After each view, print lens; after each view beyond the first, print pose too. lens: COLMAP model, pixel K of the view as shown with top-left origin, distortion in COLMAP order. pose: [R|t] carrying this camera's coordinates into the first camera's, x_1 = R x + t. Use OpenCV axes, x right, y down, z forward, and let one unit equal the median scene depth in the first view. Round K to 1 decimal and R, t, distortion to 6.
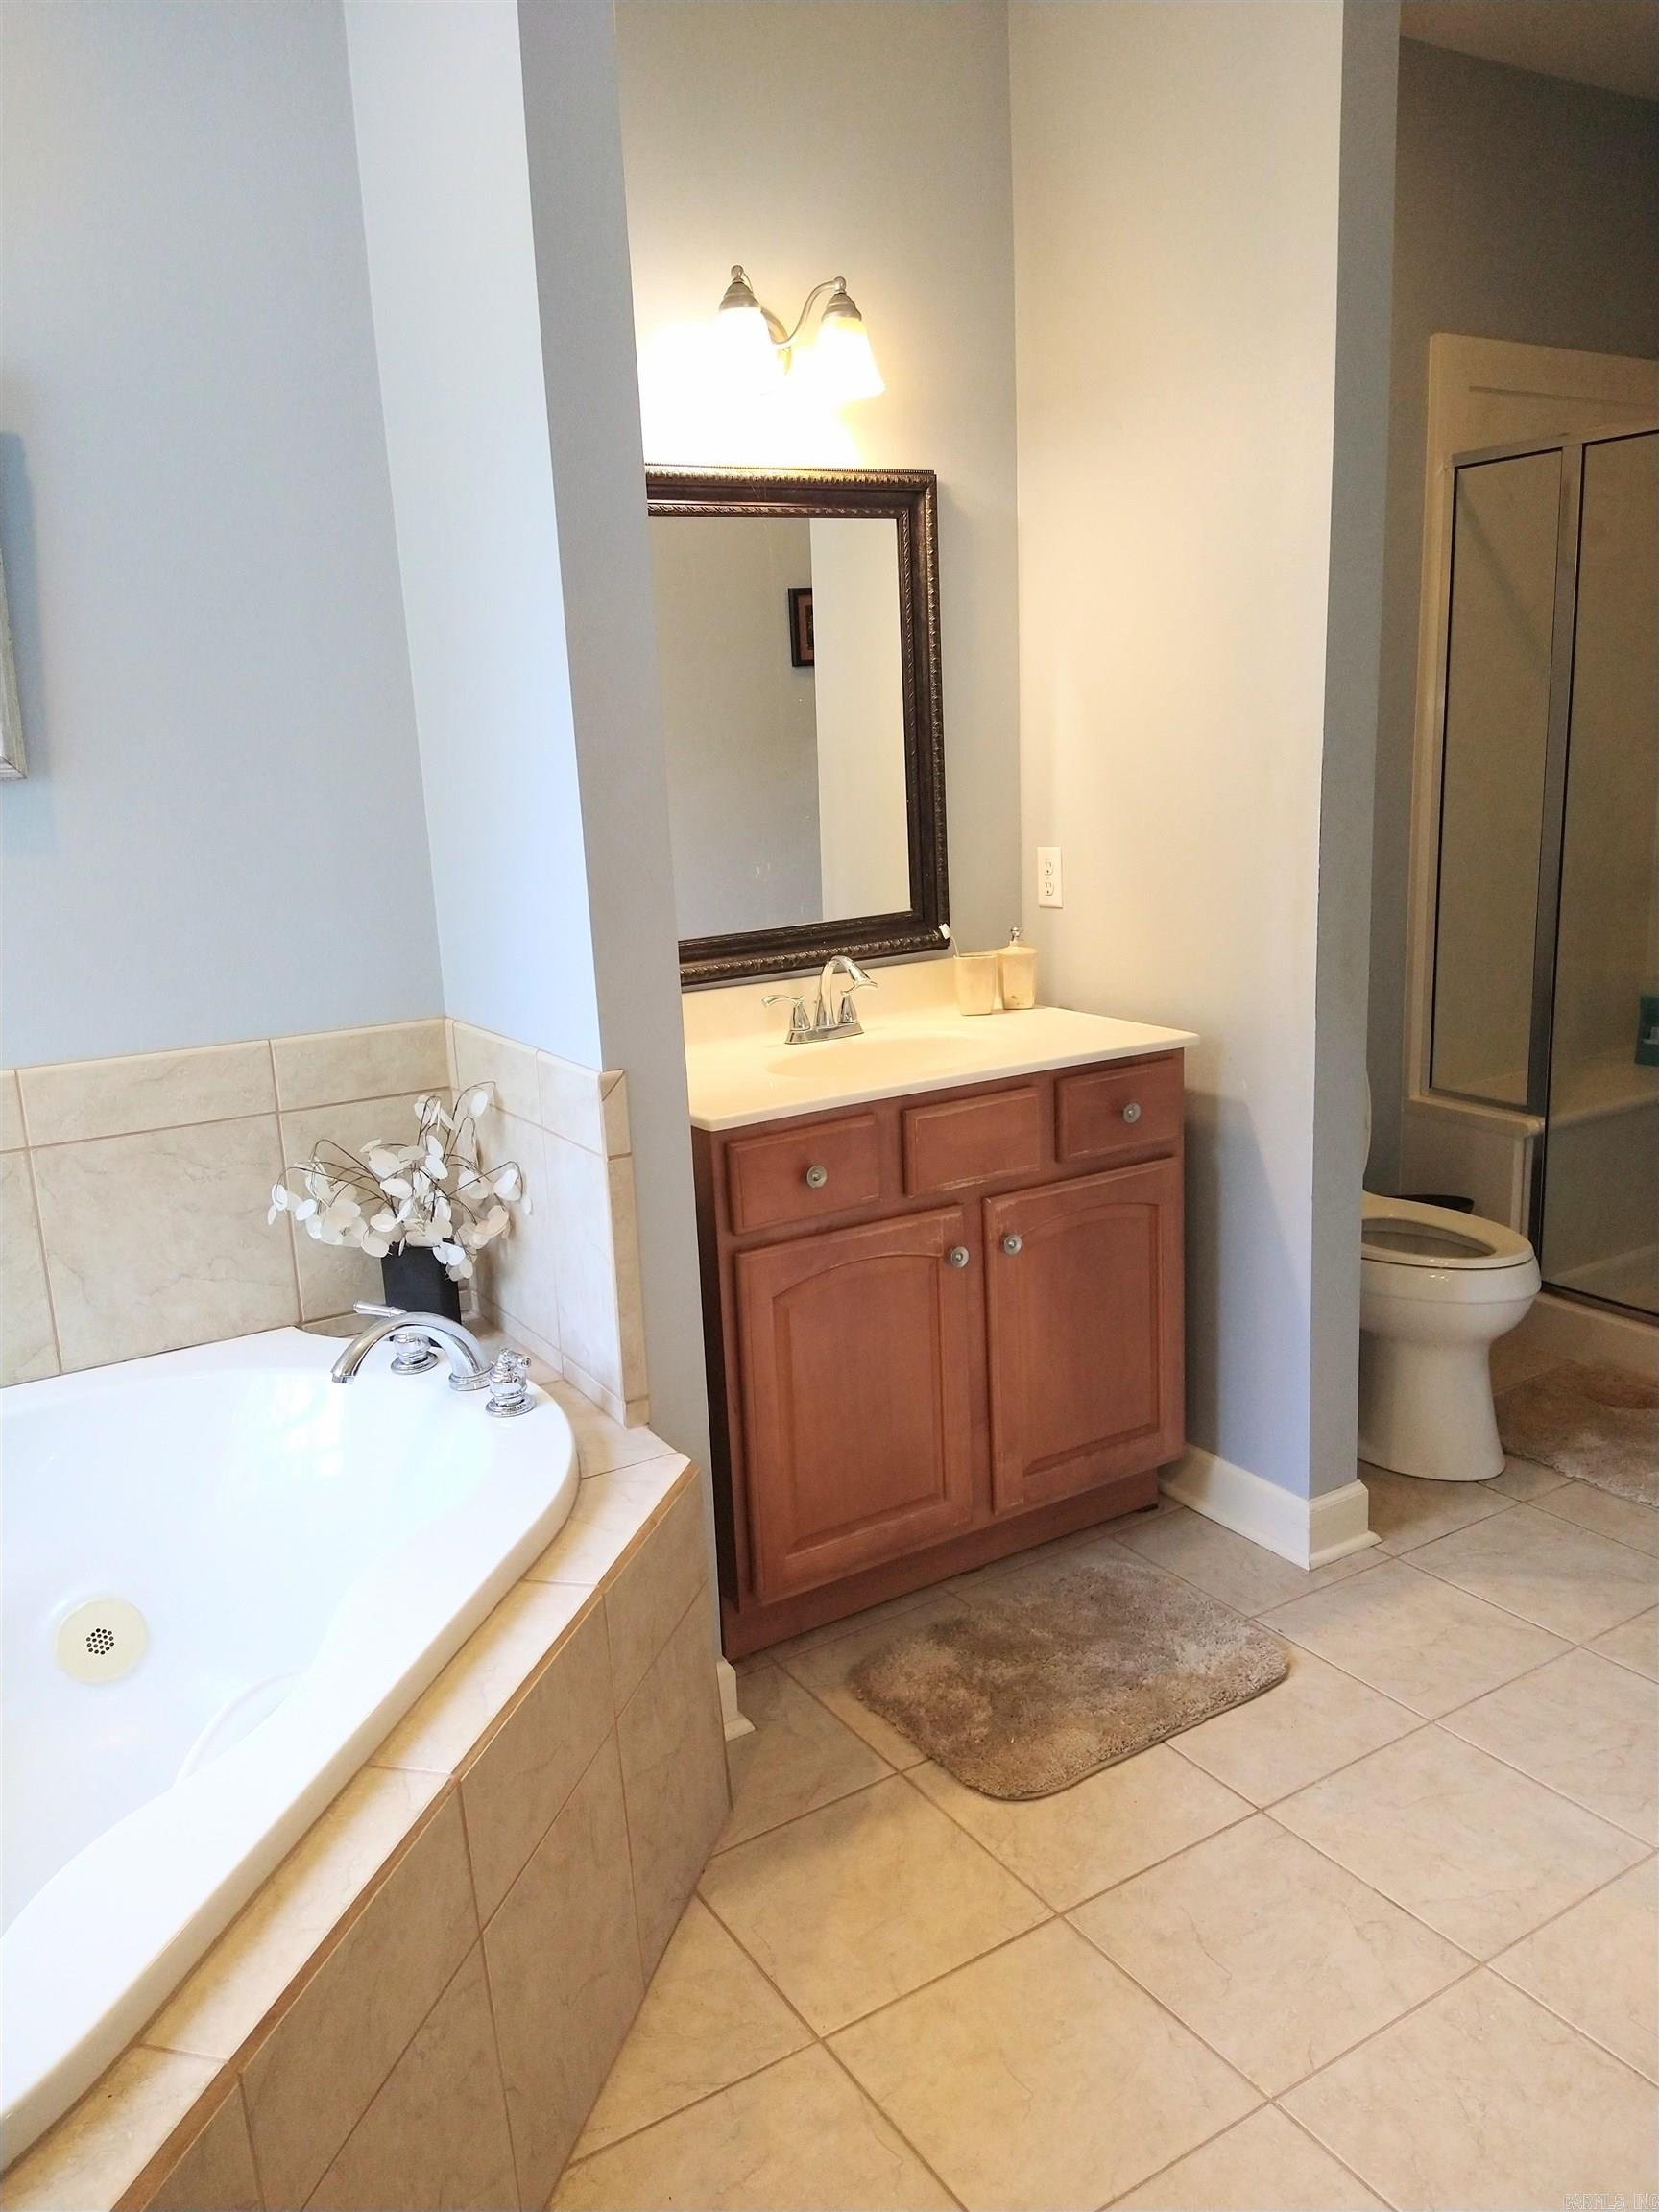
lens RADIAL K [[1665.6, 0, 829.5], [0, 1665.6, 1106.0], [0, 0, 1]] dist [0.319837, -0.321543]
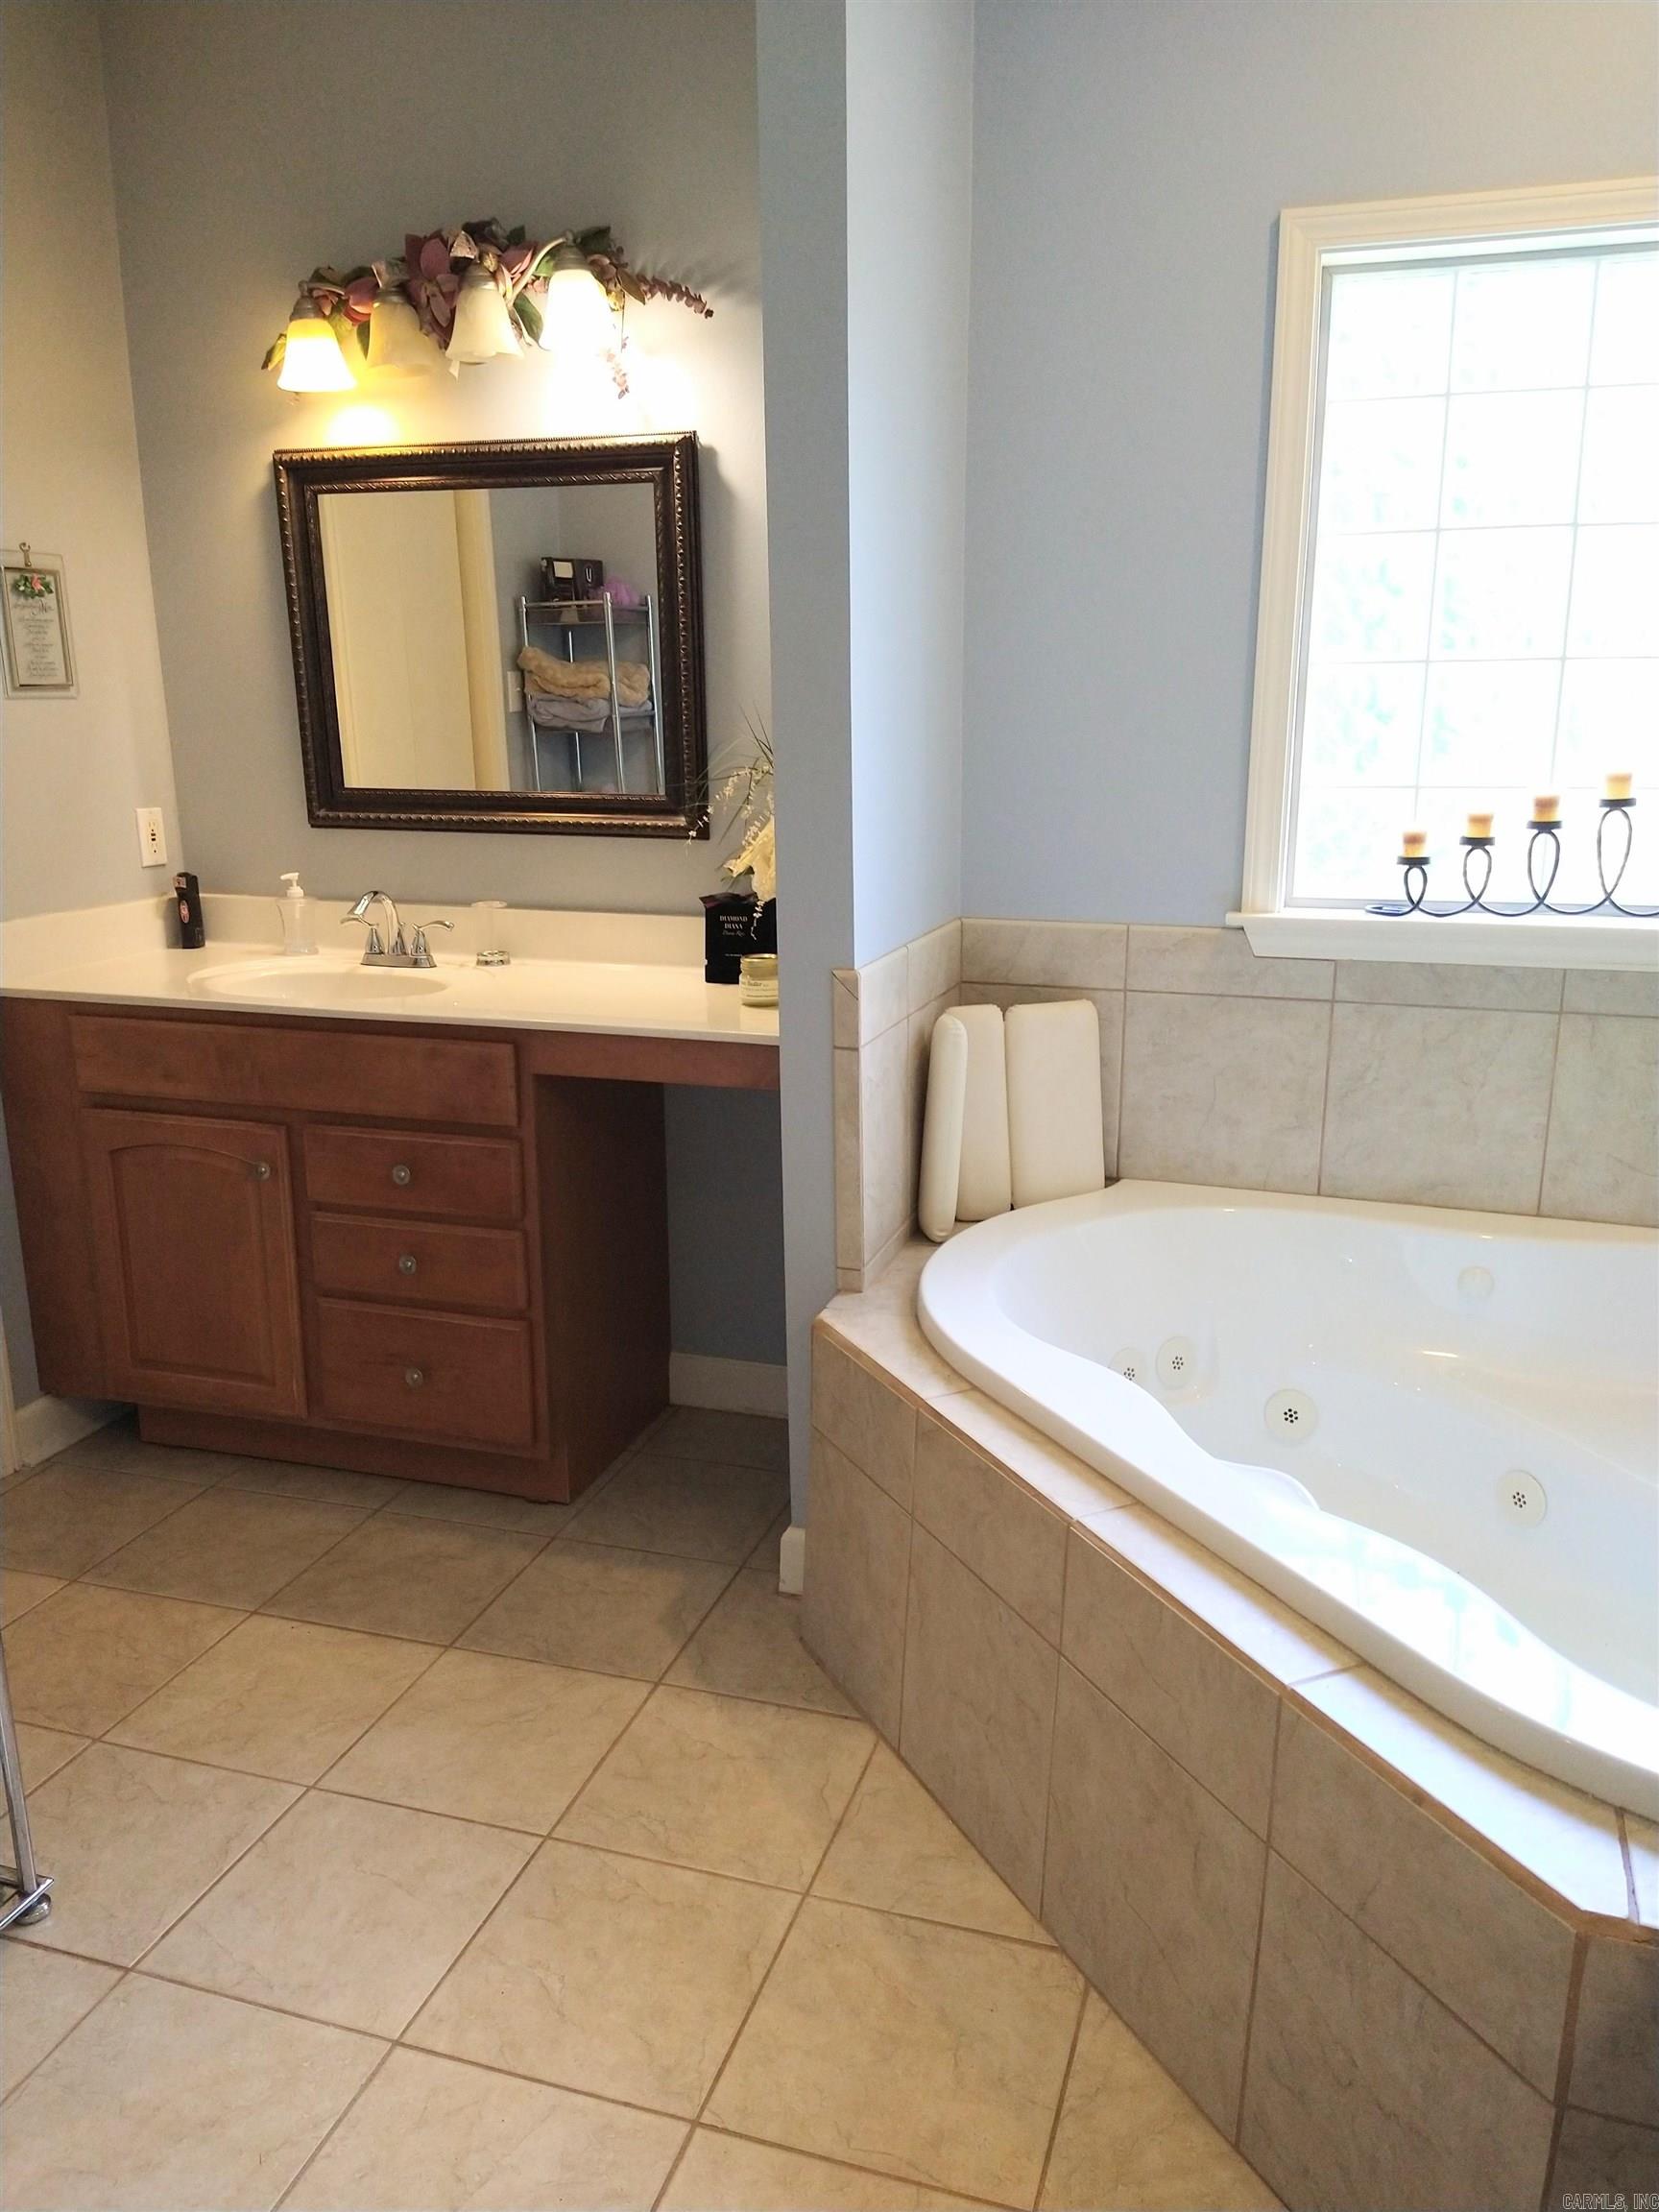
lens RADIAL K [[1665.6, 0, 829.5], [0, 1665.6, 1106.0], [0, 0, 1]] dist [0.319837, -0.321543]
pose [[0.640154, 0.224468, -0.734723, 1.030674], [-0.188135, 0.973047, 0.133360, -0.153846], [0.744855, 0.052856, 0.665130, 0.464996]]
